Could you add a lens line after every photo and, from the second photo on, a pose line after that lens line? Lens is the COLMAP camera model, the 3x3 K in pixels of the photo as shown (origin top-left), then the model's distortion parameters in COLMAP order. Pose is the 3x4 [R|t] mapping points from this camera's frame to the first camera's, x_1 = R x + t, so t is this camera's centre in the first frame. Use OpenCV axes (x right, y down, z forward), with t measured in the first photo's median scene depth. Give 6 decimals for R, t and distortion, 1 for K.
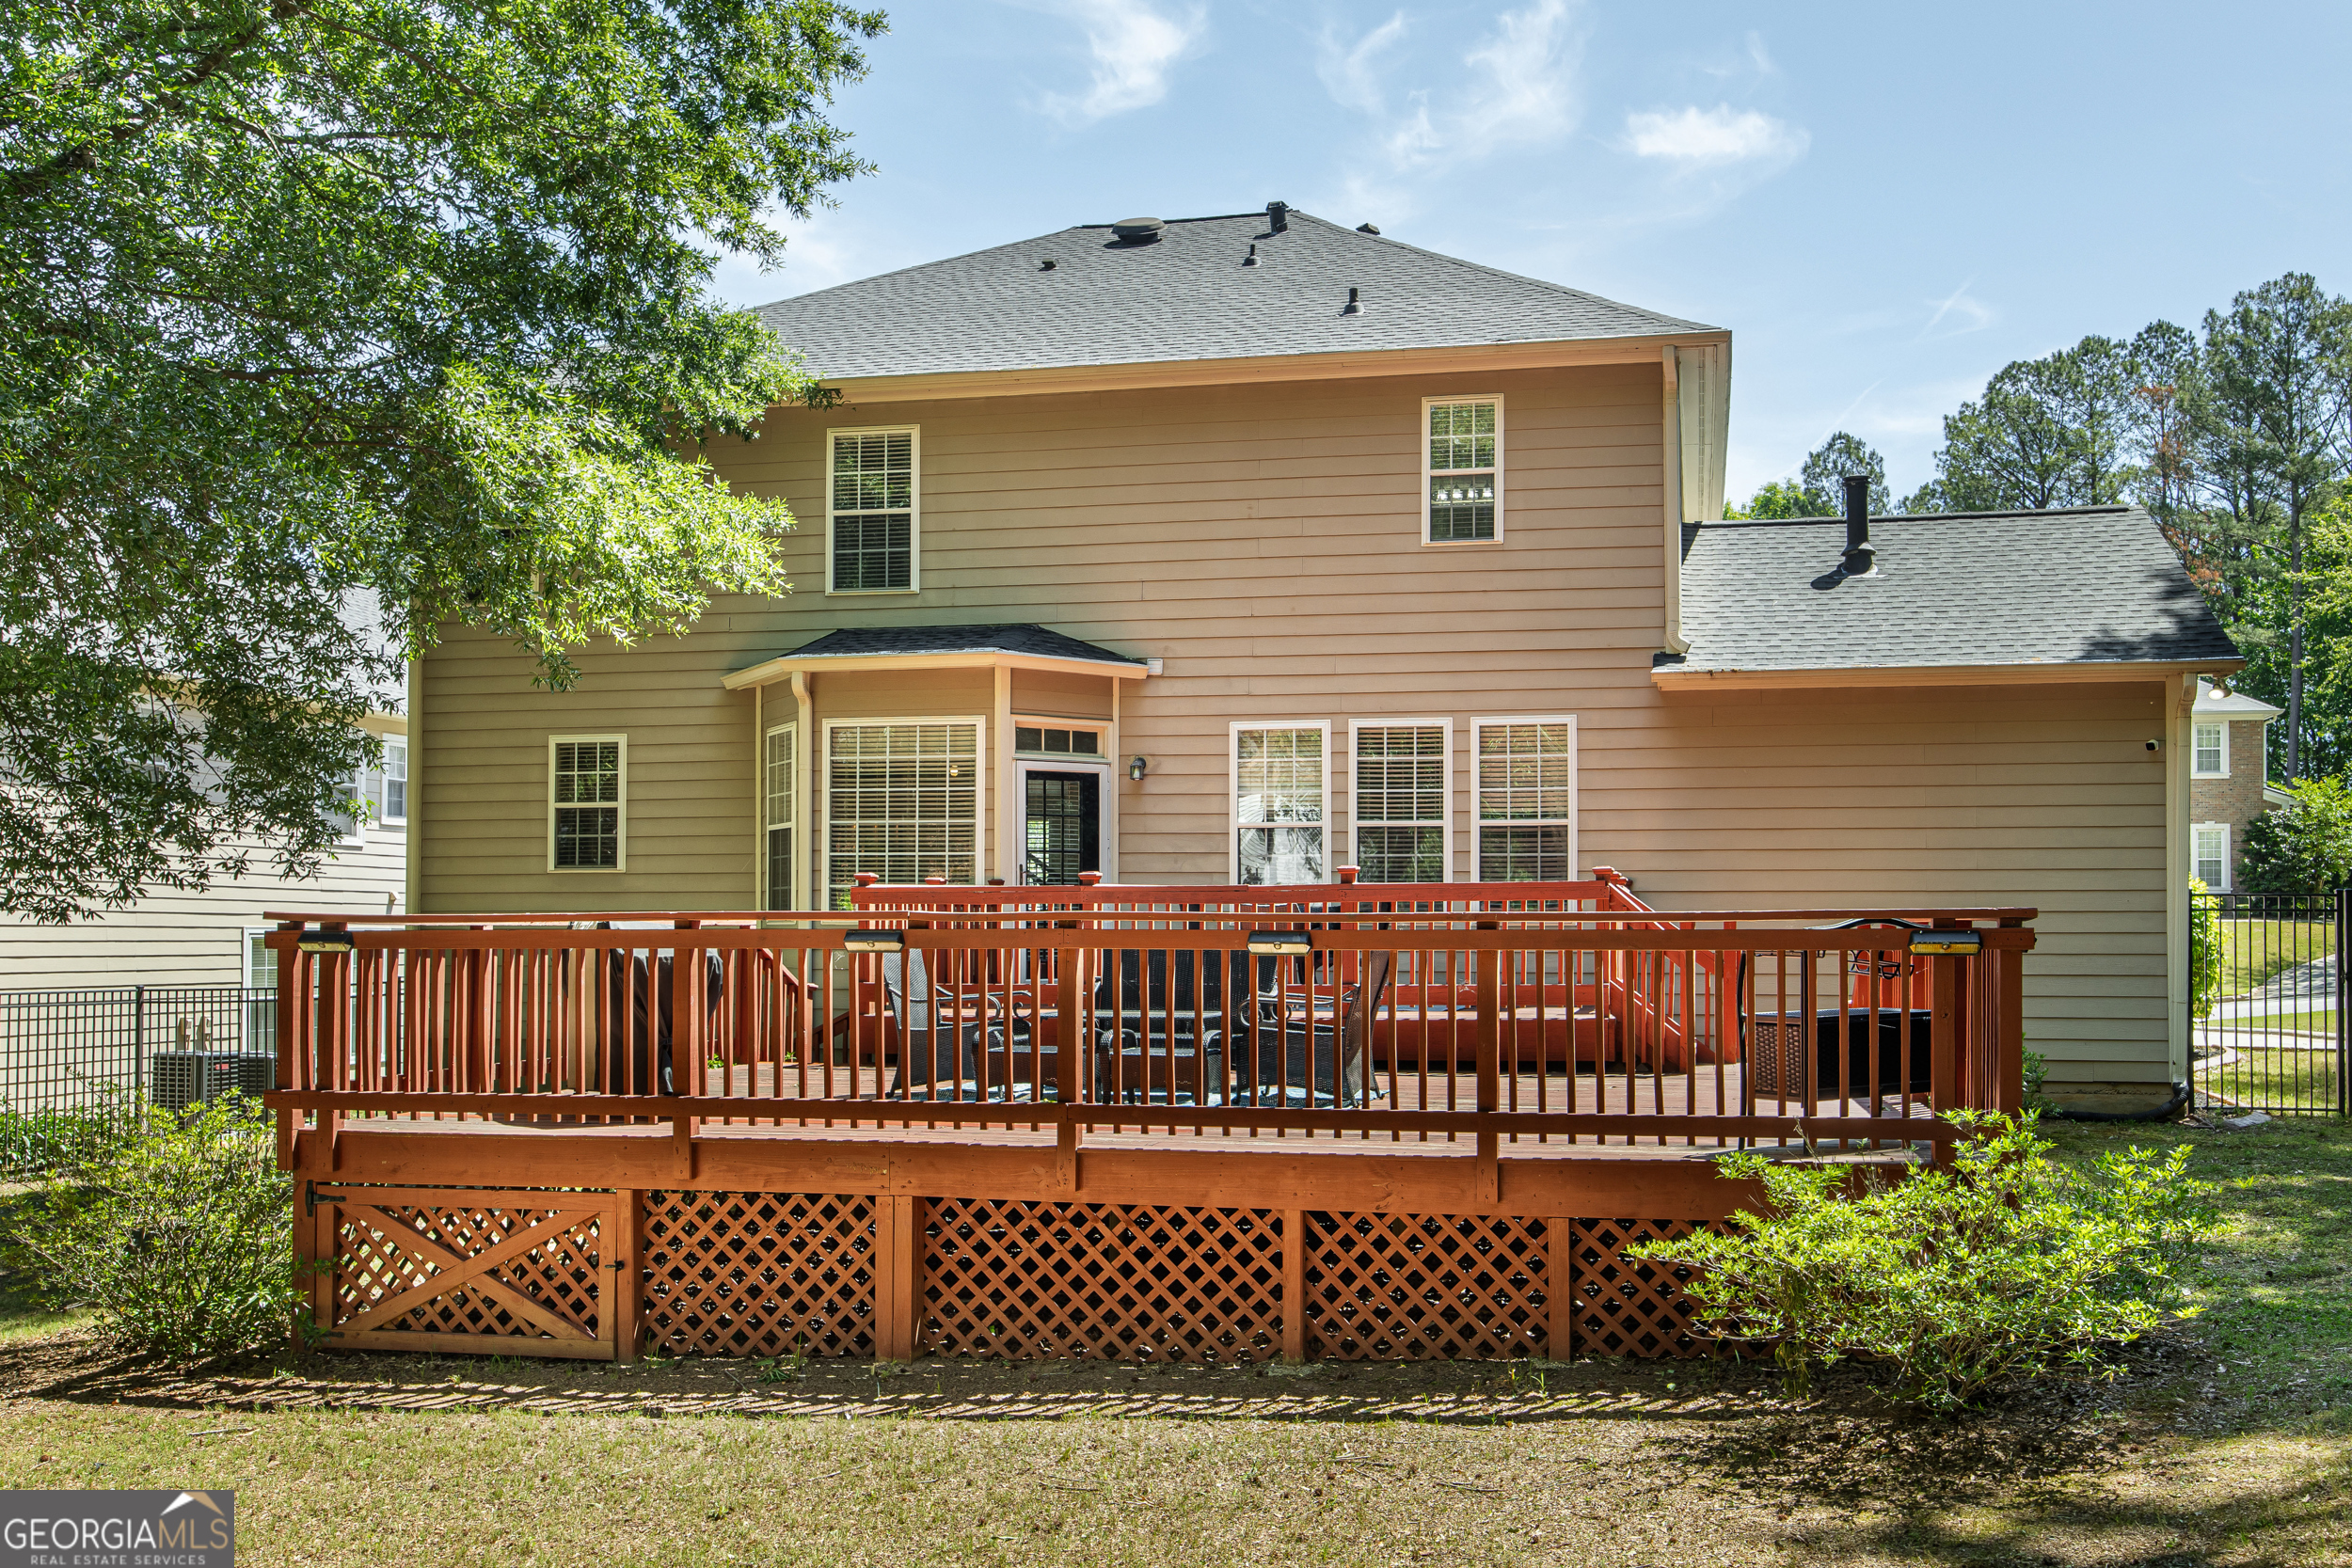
lens RADIAL K [[1871.6, 0, 1176.0], [0, 1871.6, 784.0], [0, 0, 1]] dist [0.000976, 0.014852]
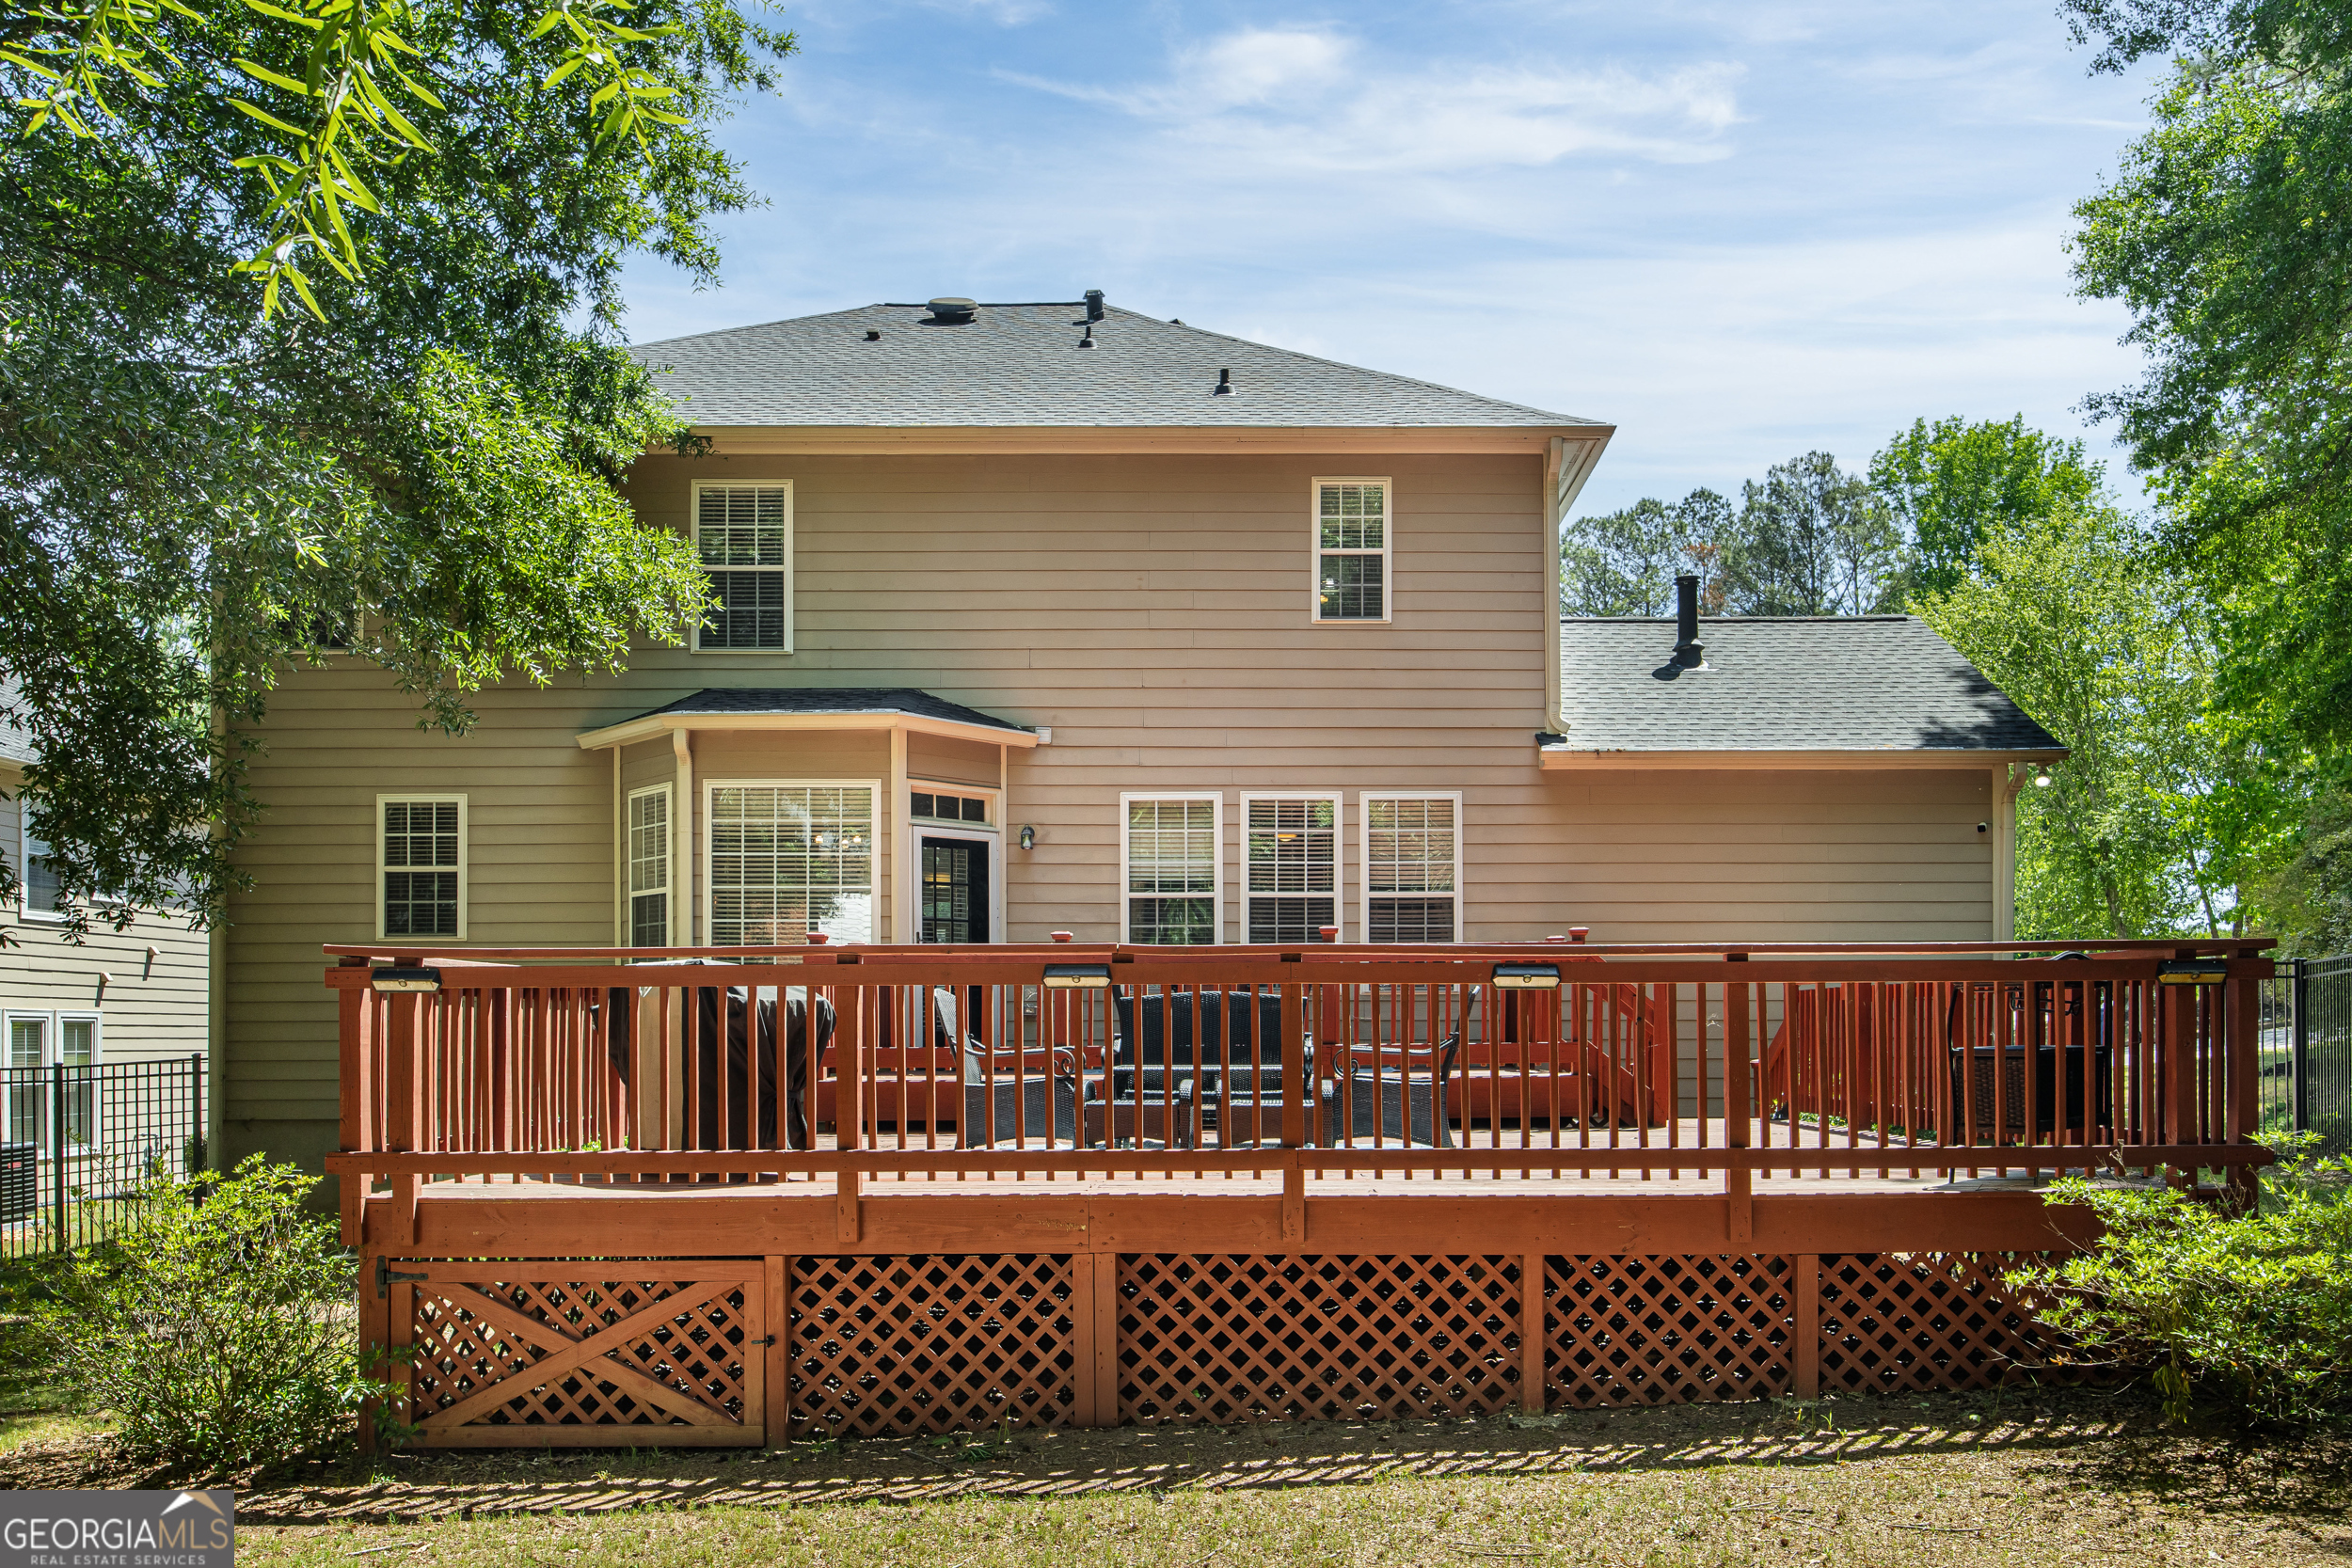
lens RADIAL K [[1779.2, 0, 1175.7], [0, 1779.2, 915.4], [0, 0, 1]] dist [0.001084, 0.000021]
pose [[0.982139, 0.008198, 0.187979, -0.256320], [-0.011329, 0.999814, 0.015590, 0.037182], [-0.187816, -0.017441, 0.982049, 0.127385]]
